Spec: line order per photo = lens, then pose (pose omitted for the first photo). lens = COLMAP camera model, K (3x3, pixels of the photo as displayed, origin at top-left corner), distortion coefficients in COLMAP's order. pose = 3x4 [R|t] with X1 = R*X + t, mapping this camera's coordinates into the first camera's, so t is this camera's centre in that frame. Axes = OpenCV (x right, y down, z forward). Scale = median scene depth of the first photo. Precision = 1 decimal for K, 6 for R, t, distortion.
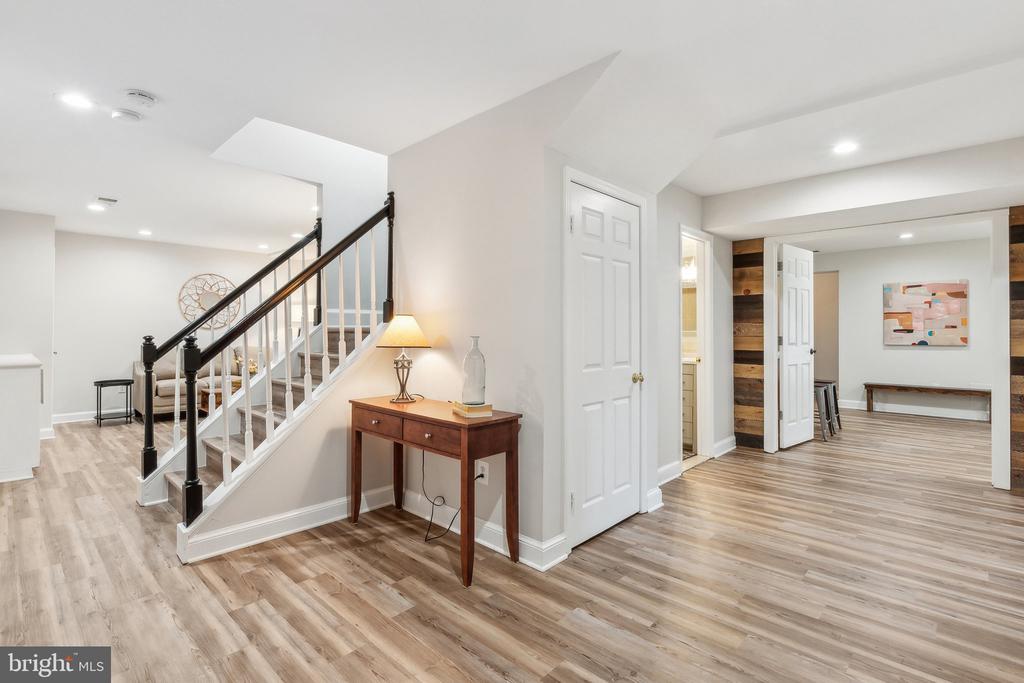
lens RADIAL K [[481.4, 0, 513.3], [0, 481.4, 339.6], [0, 0, 1]] dist [-0.007047, 0.001951]
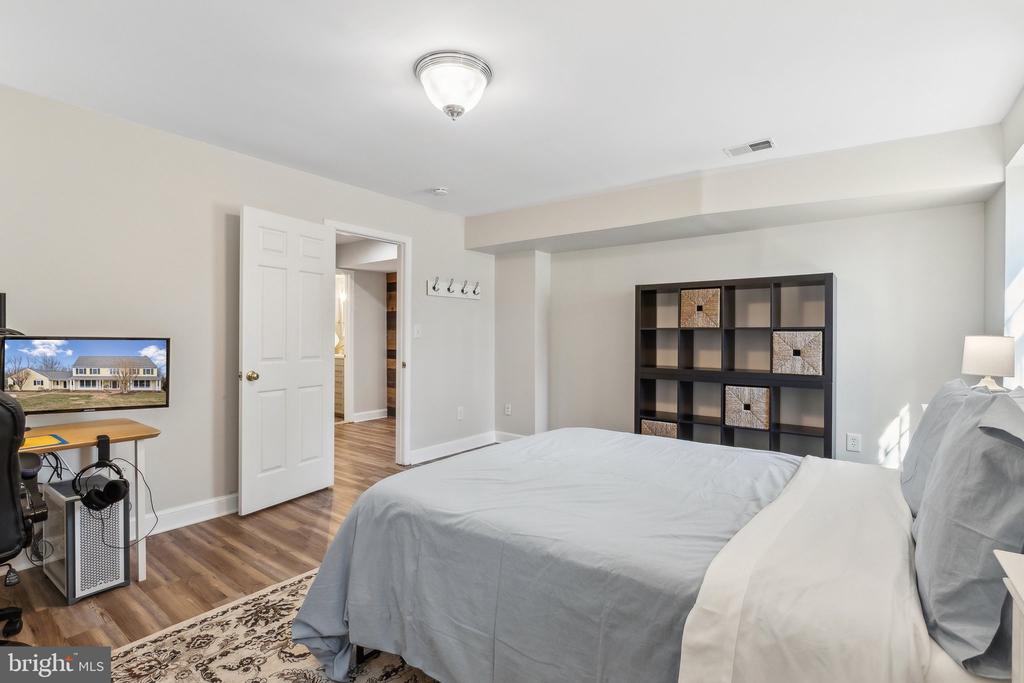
lens RADIAL K [[481.4, 0, 514.3], [0, 481.4, 344.5], [0, 0, 1]] dist [-0.007047, 0.001951]
pose [[0.993272, 0.001279, 0.115798, 0.703216], [-0.000612, 0.999983, -0.005799, 0.015903], [-0.115803, 0.005689, 0.993256, -0.503800]]
